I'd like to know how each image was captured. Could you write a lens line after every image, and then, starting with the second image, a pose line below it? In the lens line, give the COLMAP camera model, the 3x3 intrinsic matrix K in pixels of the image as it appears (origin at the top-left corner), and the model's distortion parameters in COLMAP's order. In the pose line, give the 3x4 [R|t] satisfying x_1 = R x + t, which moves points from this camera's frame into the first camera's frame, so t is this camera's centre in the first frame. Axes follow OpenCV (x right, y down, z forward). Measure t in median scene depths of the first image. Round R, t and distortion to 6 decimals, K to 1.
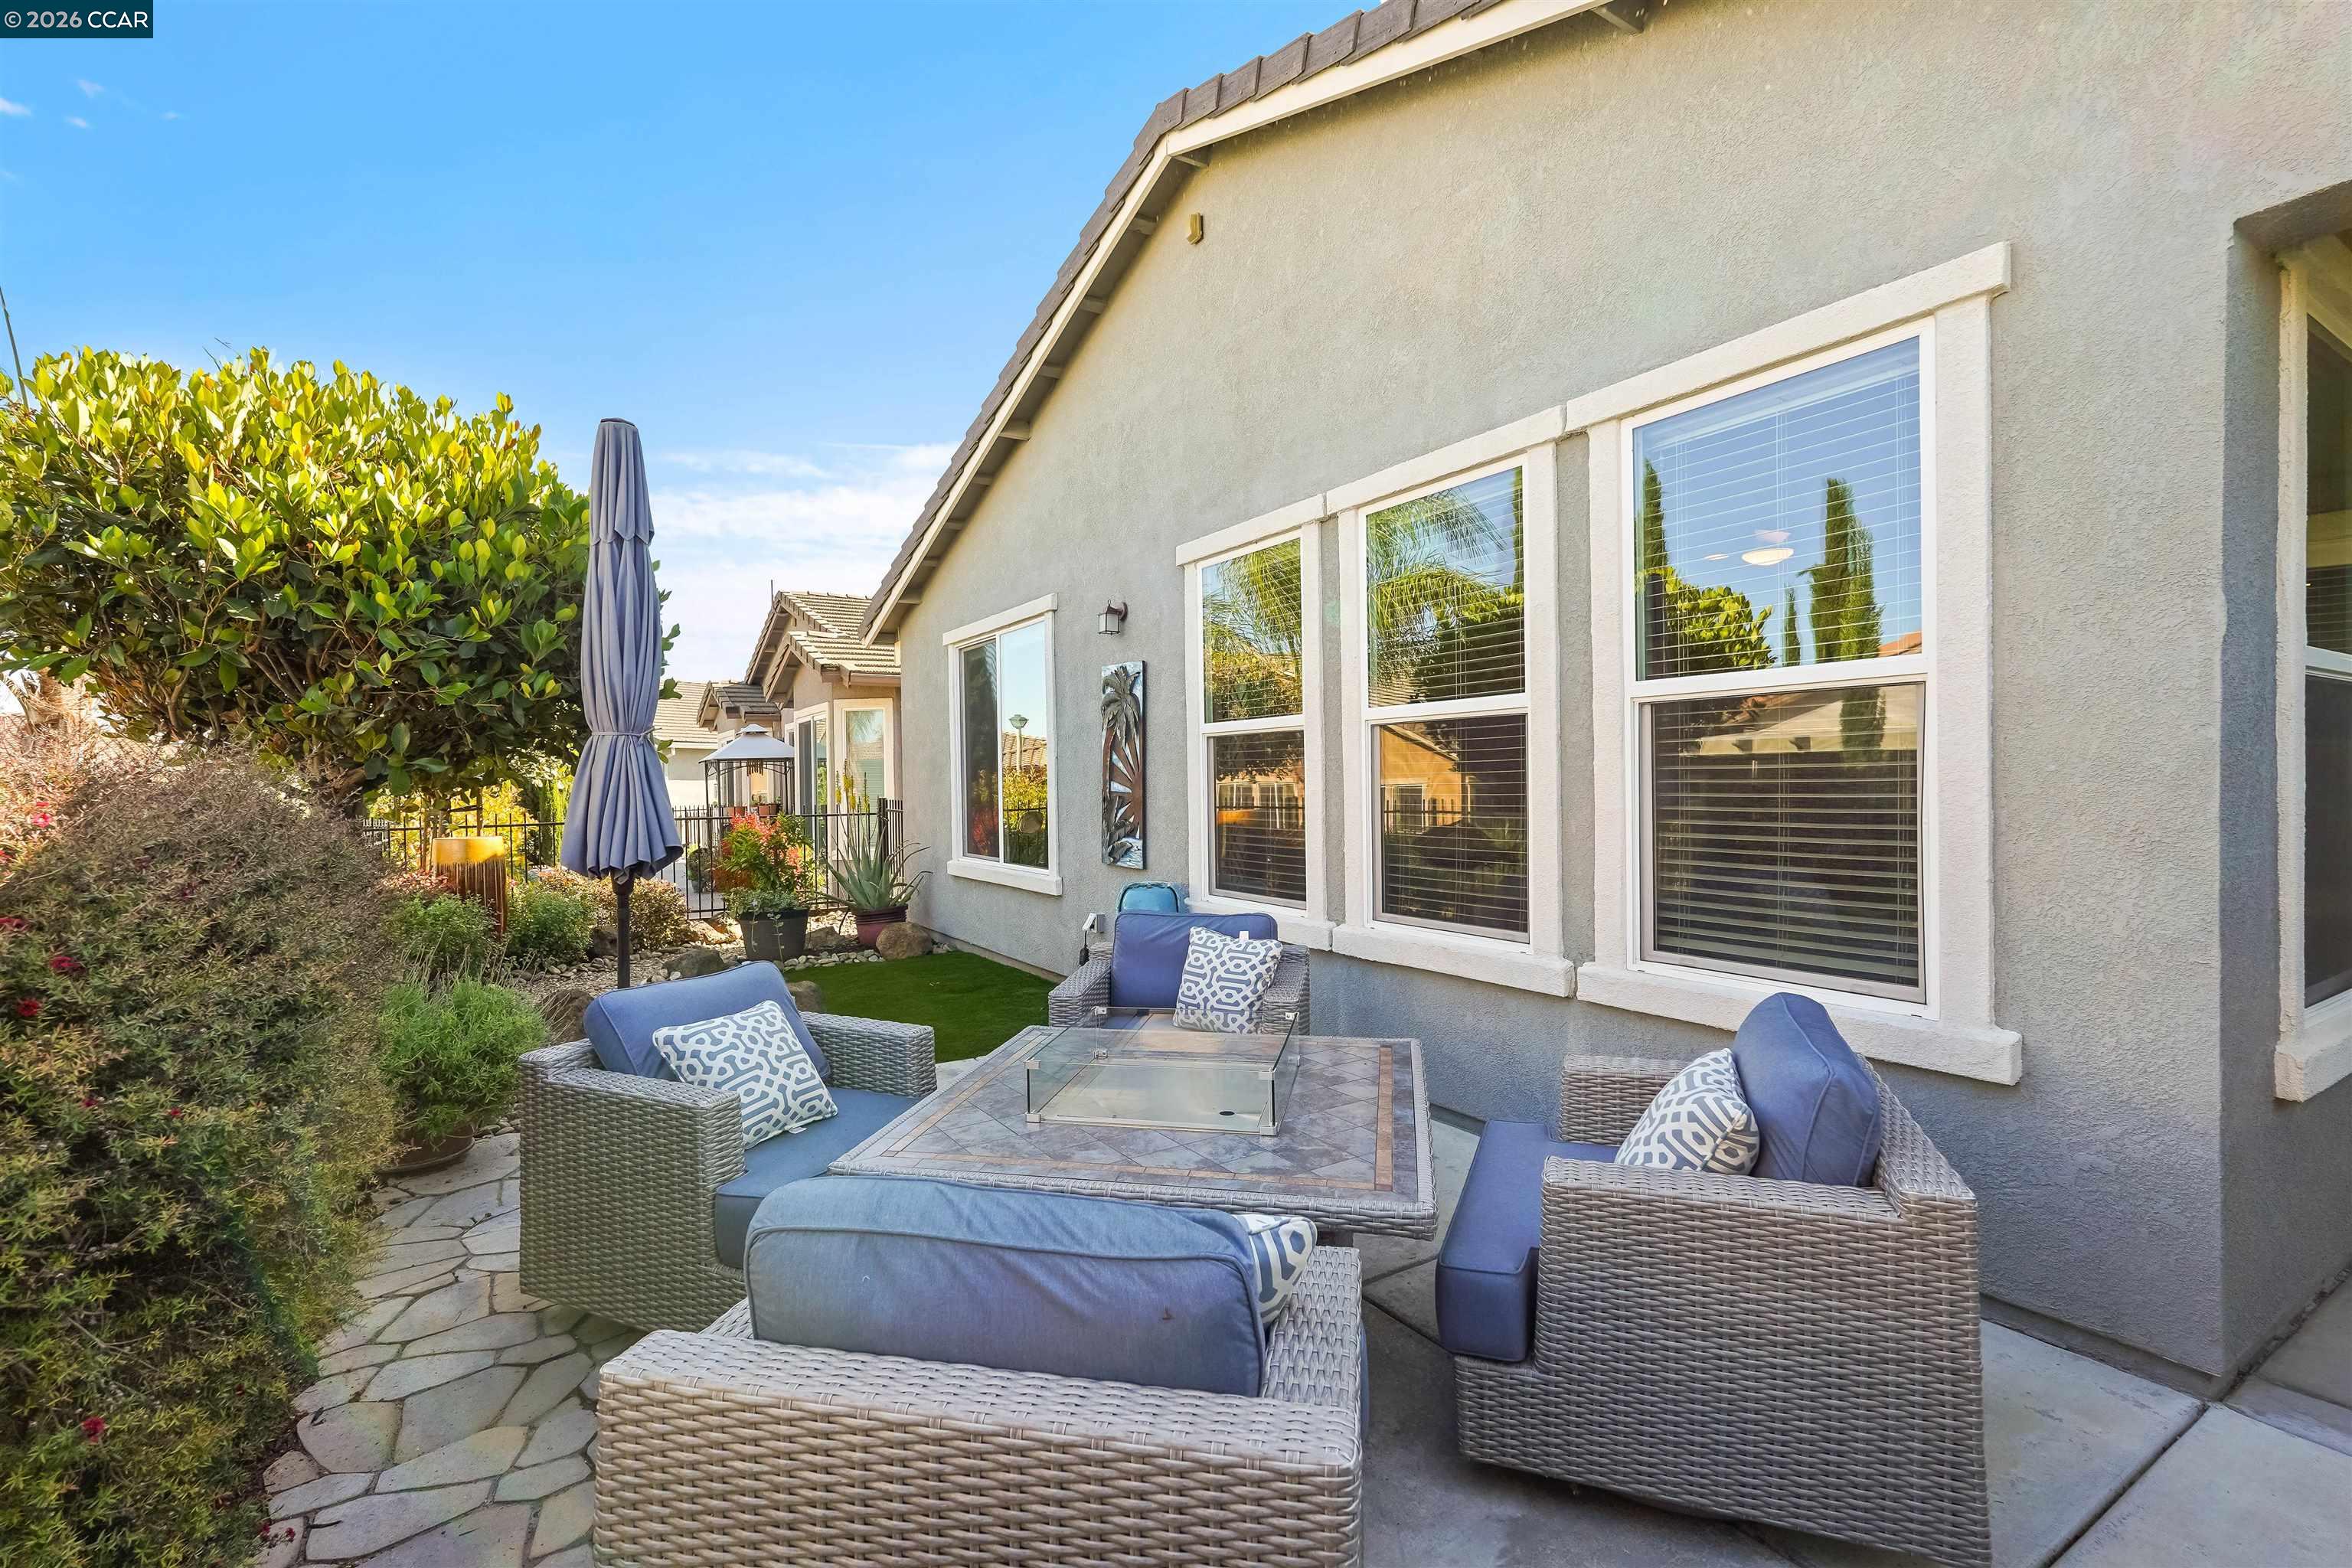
lens RADIAL K [[1041.9, 0, 1176.0], [0, 1041.9, 784.0], [0, 0, 1]] dist [0.001046, 0.000075]
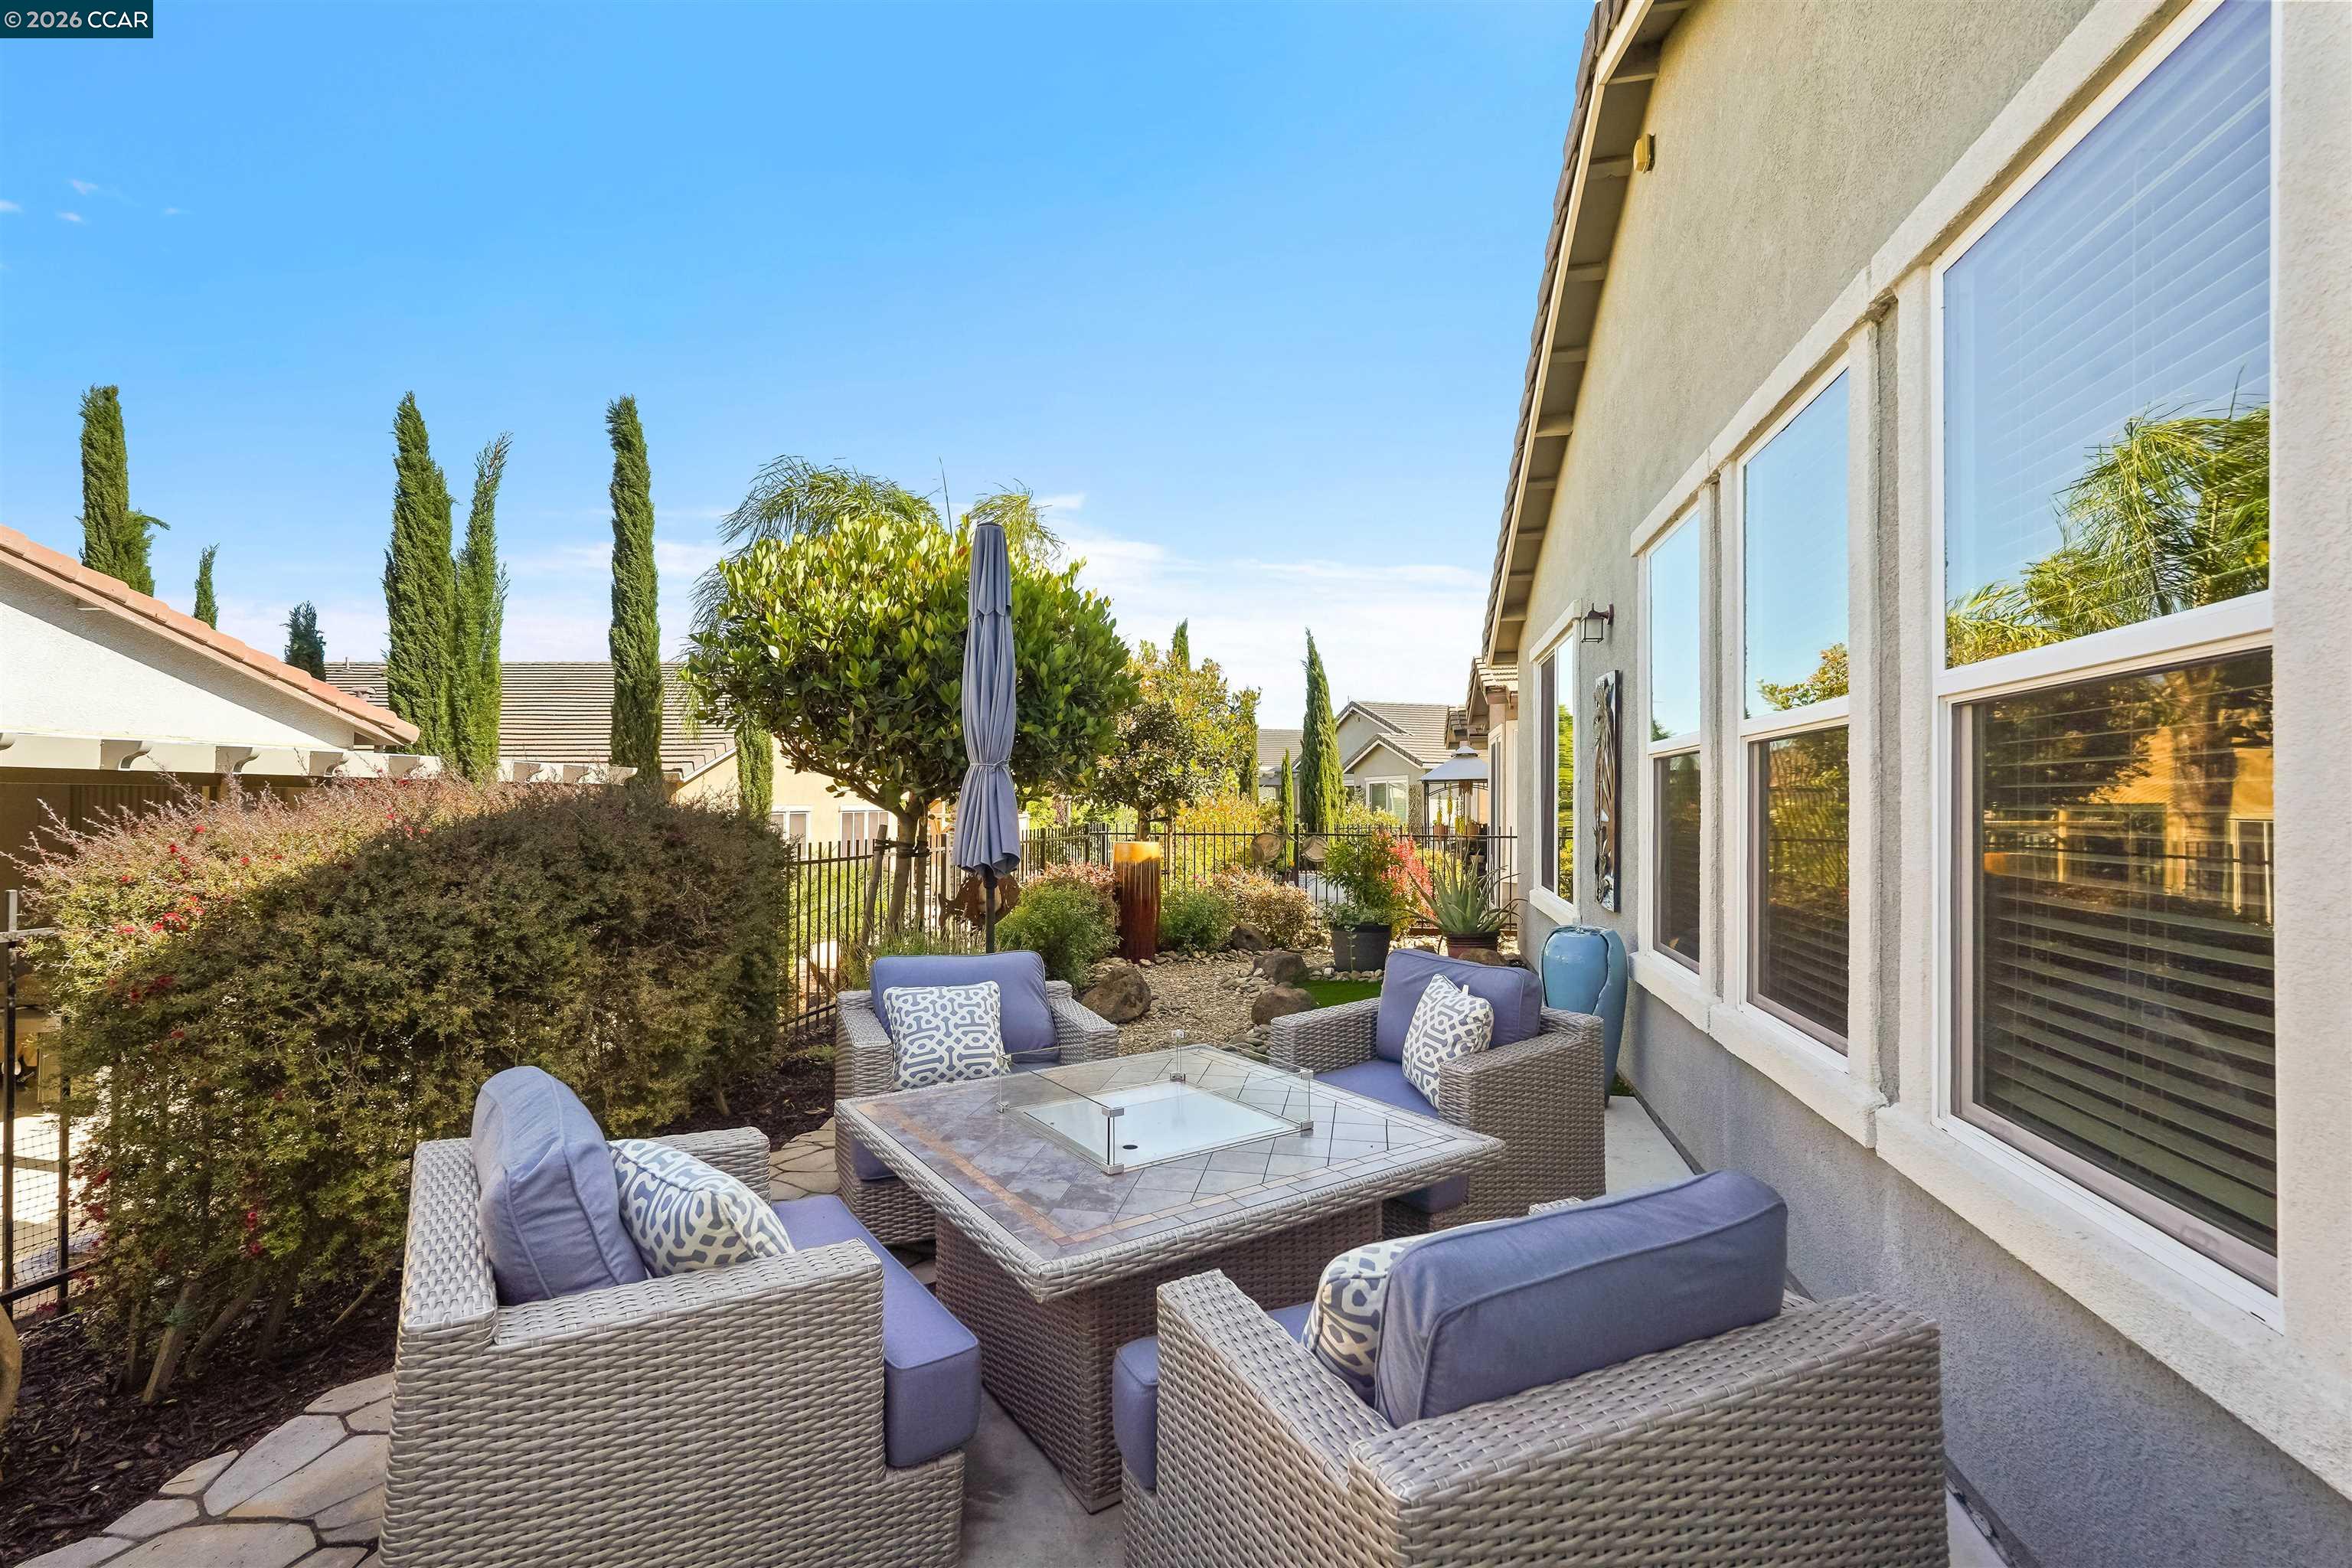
lens RADIAL K [[1055.3, 0, 1178.3], [0, 1055.3, 795.5], [0, 0, 1]] dist [-0.002283, -0.000141]
pose [[0.724297, 0.013120, -0.689364, 0.674097], [-0.019672, 0.999805, -0.001641, -0.014651], [0.689208, 0.014749, 0.724413, 0.264998]]
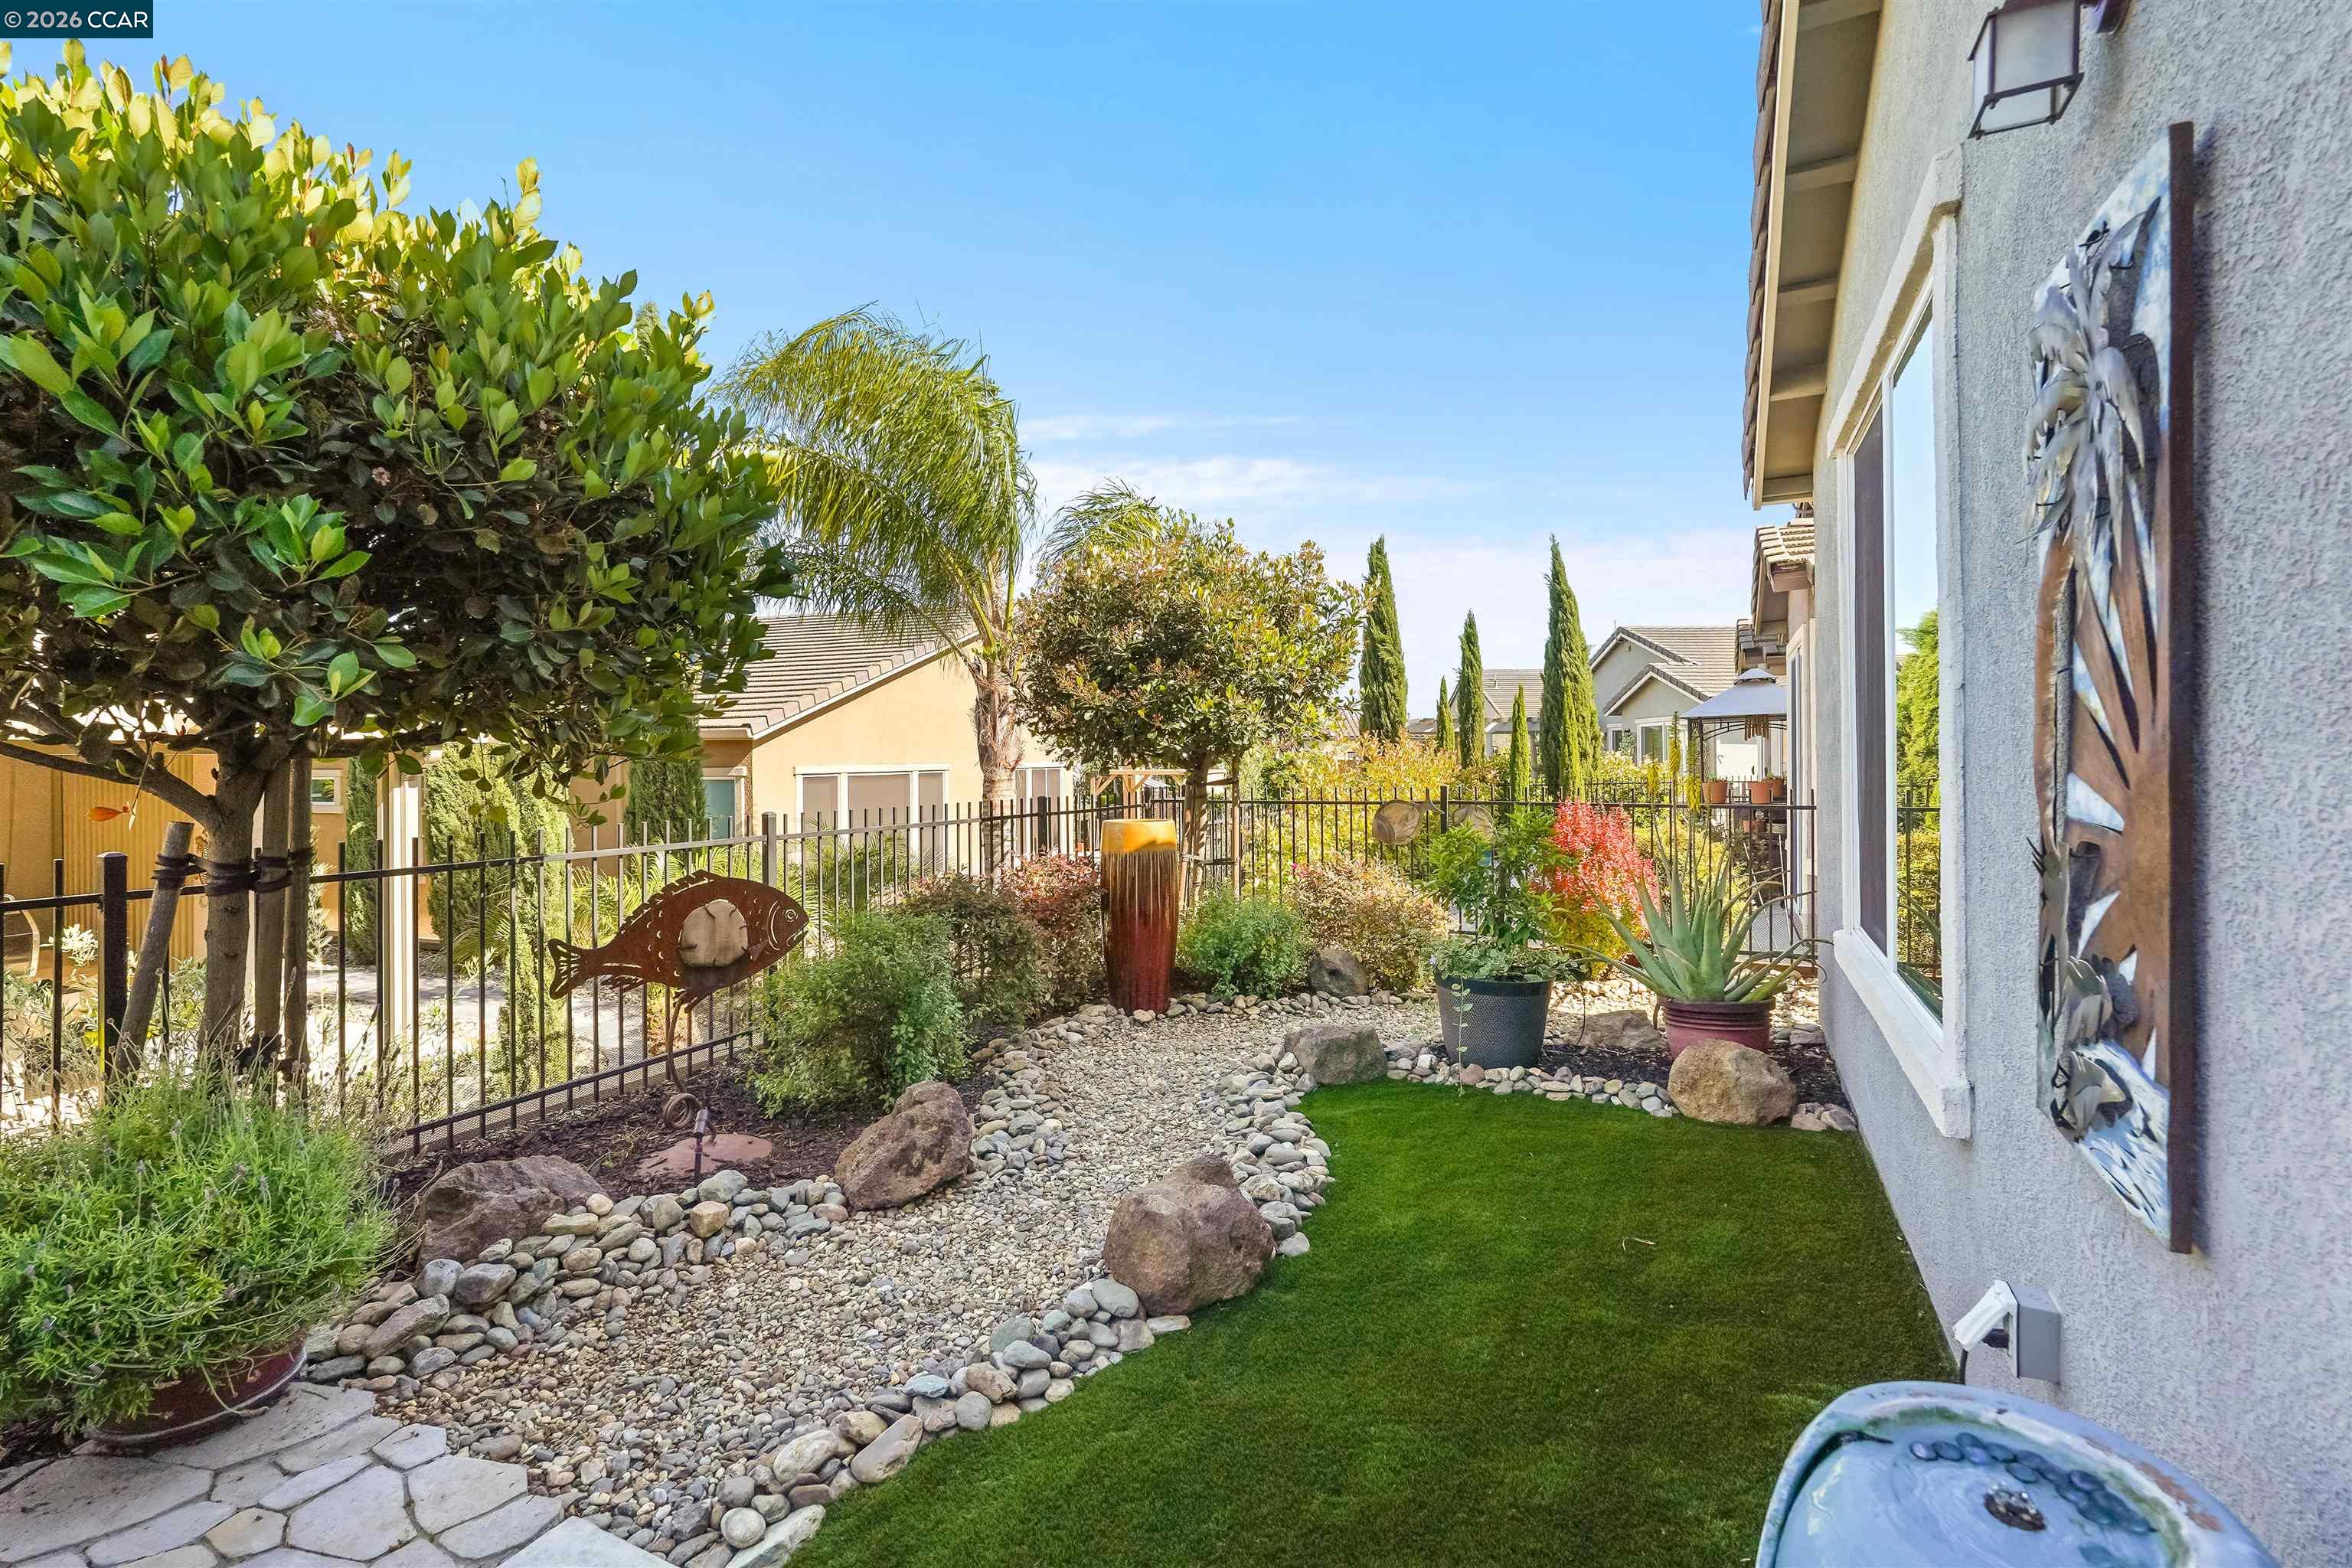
lens RADIAL K [[1039.9, 0, 1171.2], [0, 1039.9, 752.7], [0, 0, 1]] dist [-0.018328, 0.000047]
pose [[0.507930, 0.006657, -0.861373, 0.073003], [-0.002921, 0.999978, 0.006006, -0.018274], [0.861394, -0.000535, 0.507938, 1.660330]]
